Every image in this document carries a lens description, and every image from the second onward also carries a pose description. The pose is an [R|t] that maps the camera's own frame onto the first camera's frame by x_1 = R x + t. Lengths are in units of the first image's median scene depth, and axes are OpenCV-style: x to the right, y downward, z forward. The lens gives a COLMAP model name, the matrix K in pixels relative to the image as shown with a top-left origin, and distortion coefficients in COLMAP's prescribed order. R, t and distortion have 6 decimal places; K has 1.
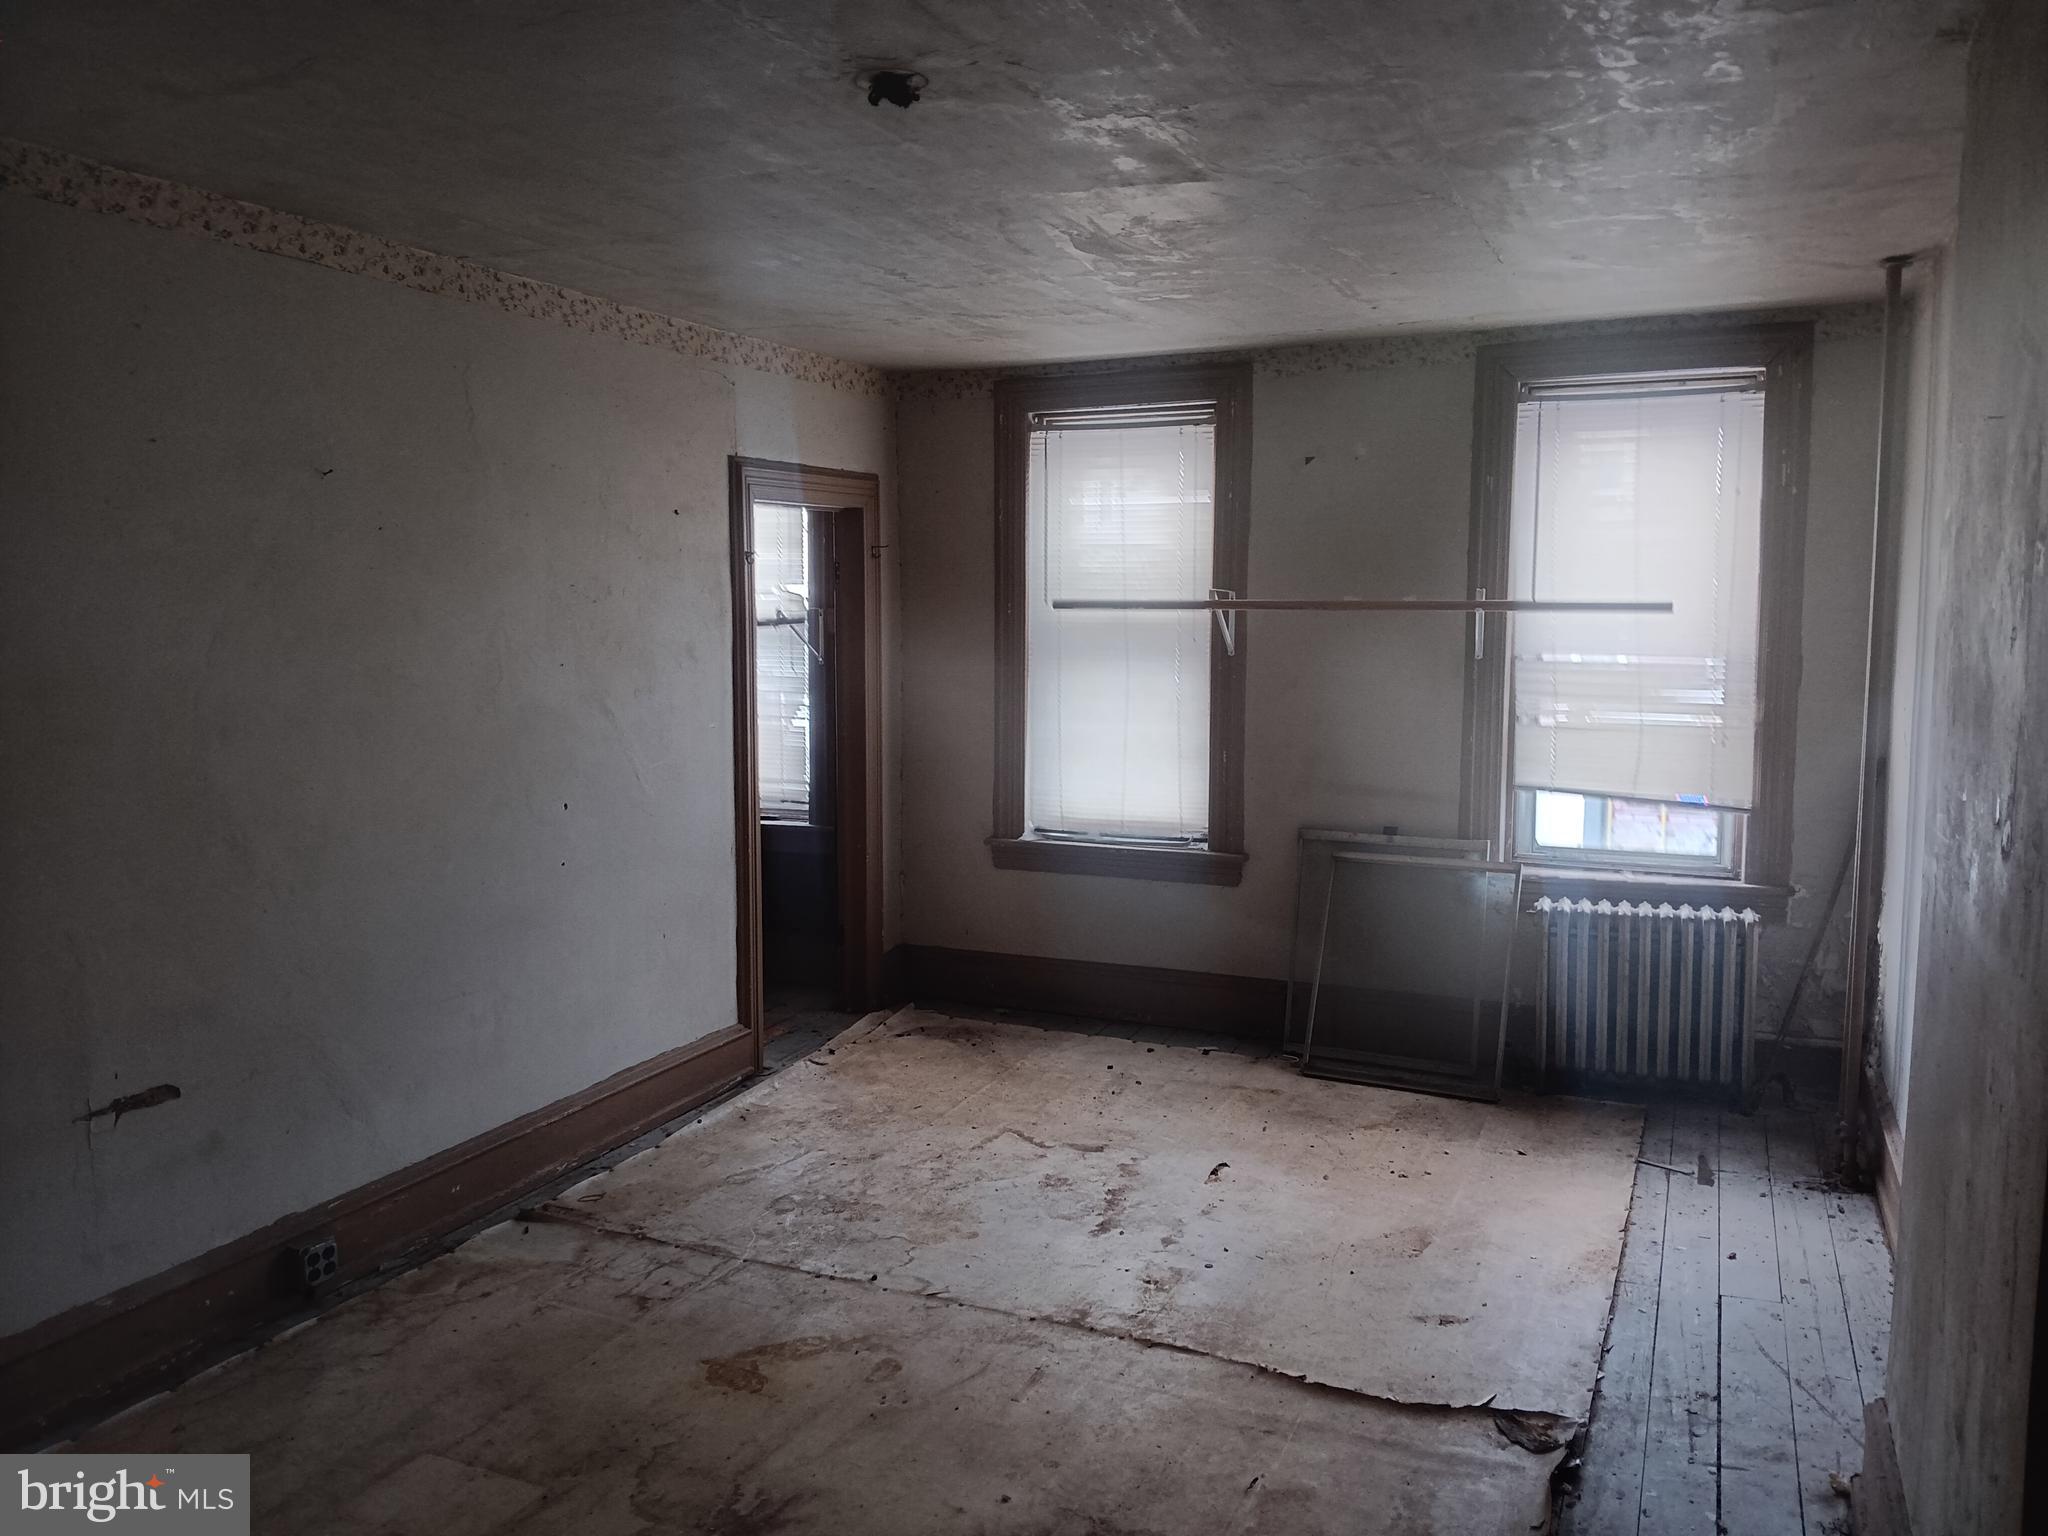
lens RADIAL K [[1574.0, 0, 1024.0], [0, 1574.0, 768.0], [0, 0, 1]] dist [0.132564, -0.254907]
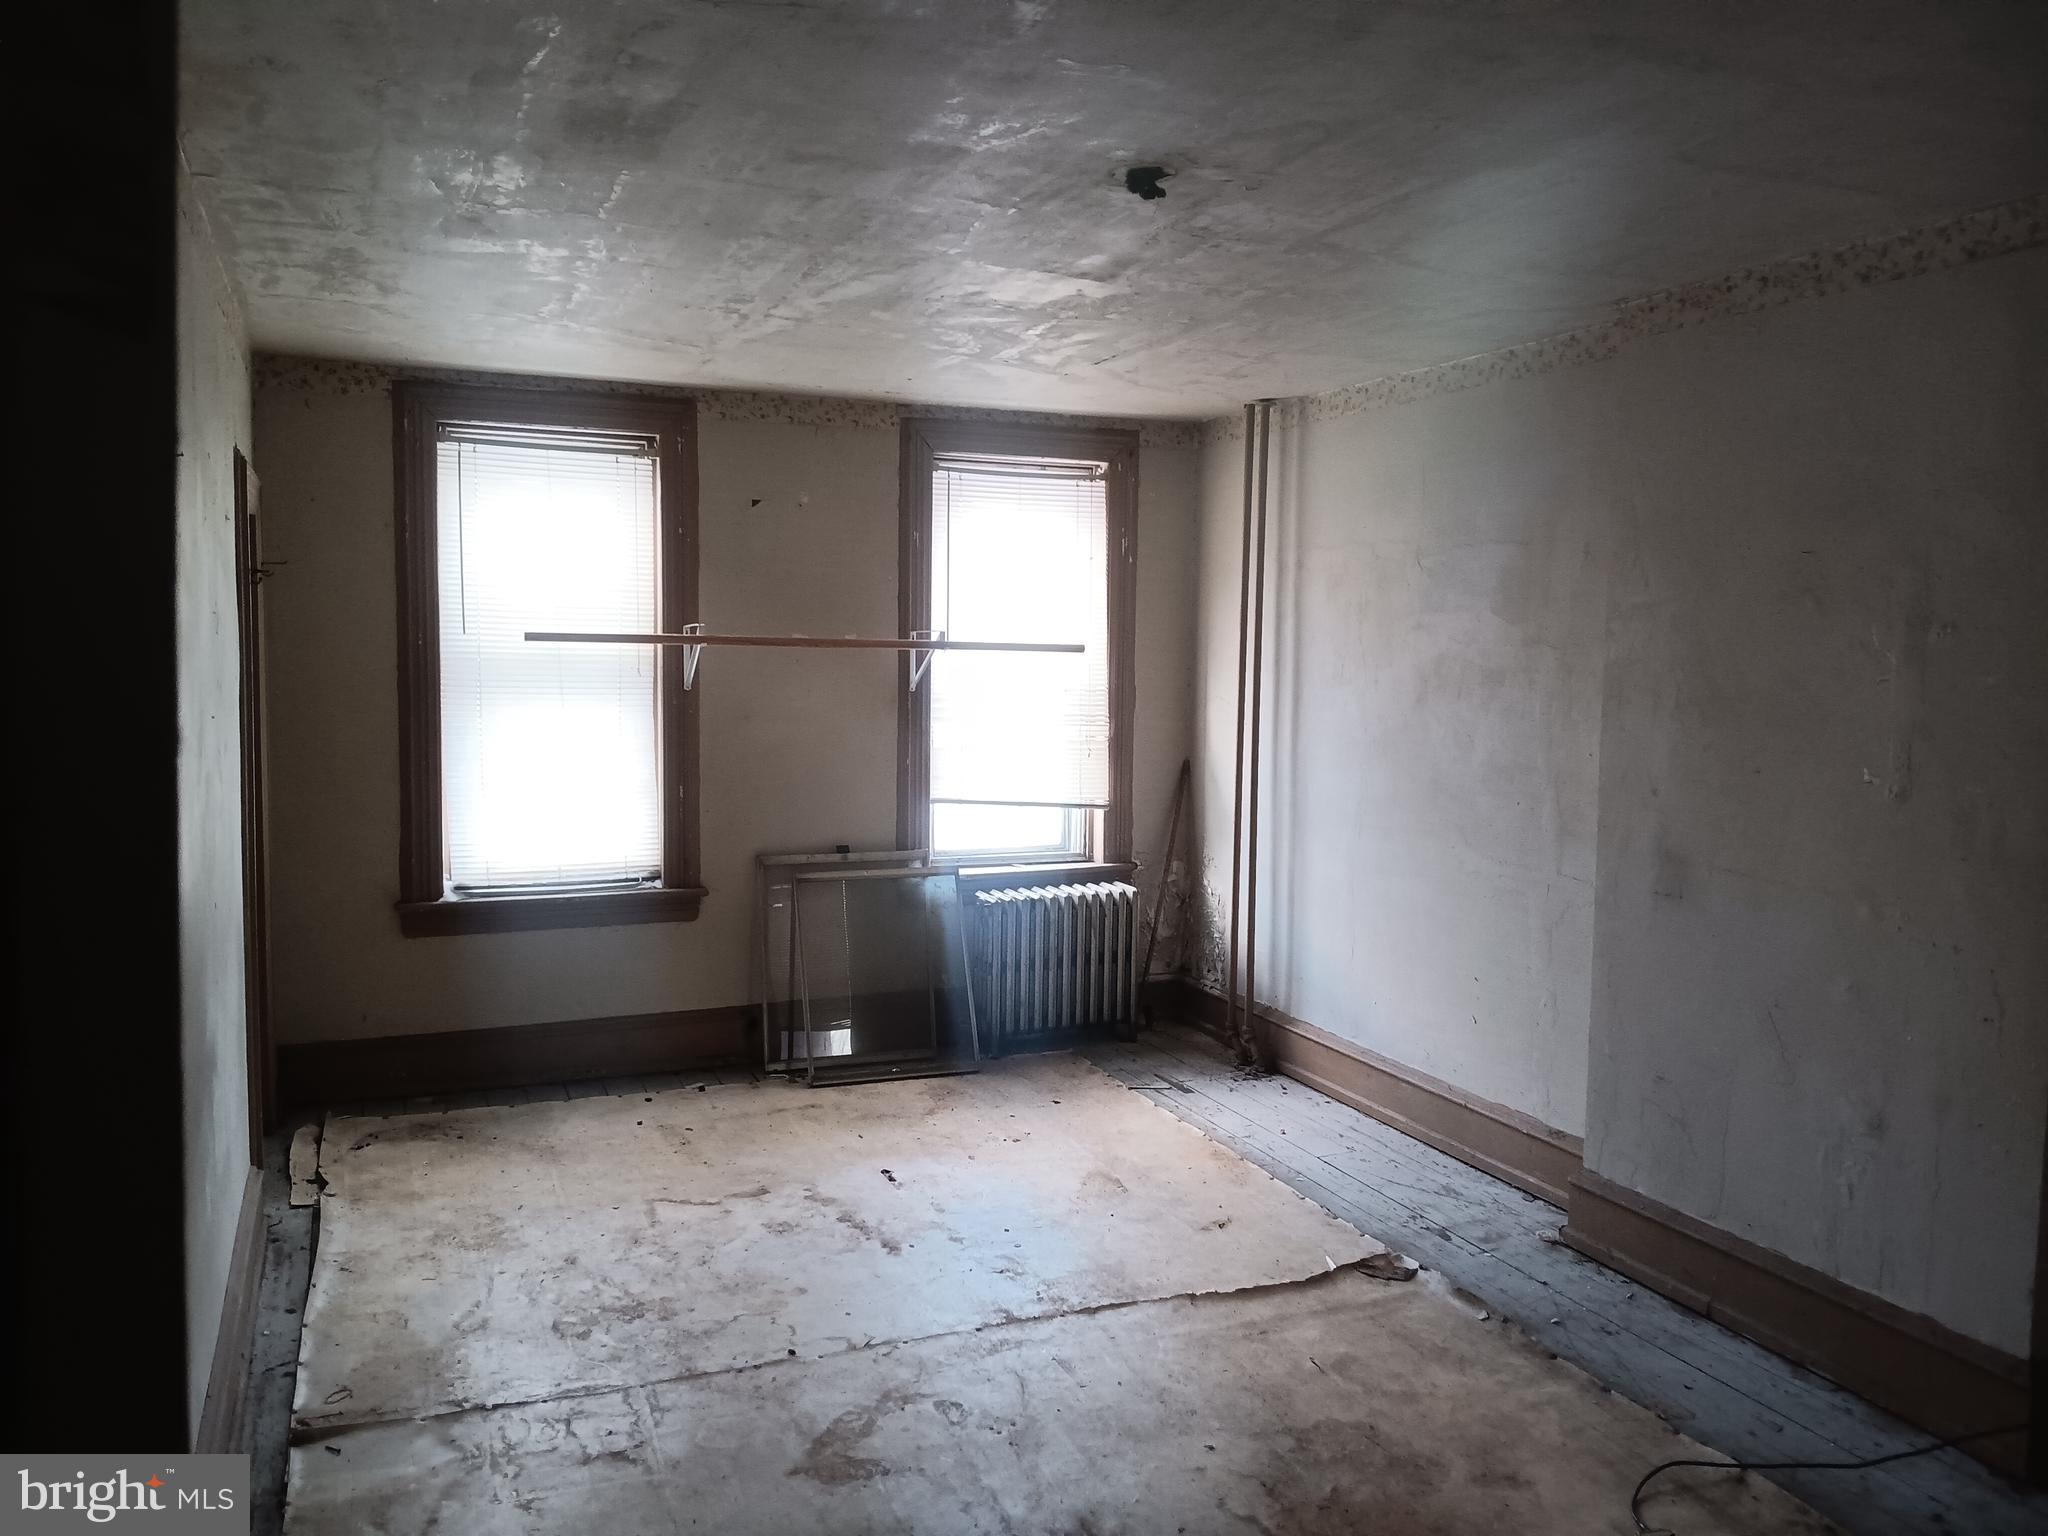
lens RADIAL K [[1553.4, 0, 1024.0], [0, 1553.4, 768.0], [0, 0, 1]] dist [0.111128, -0.231596]
pose [[0.684900, -0.047645, 0.727077, -0.499473], [0.064753, 0.997892, 0.004395, -0.014017], [-0.725754, 0.044070, 0.686541, 0.190362]]
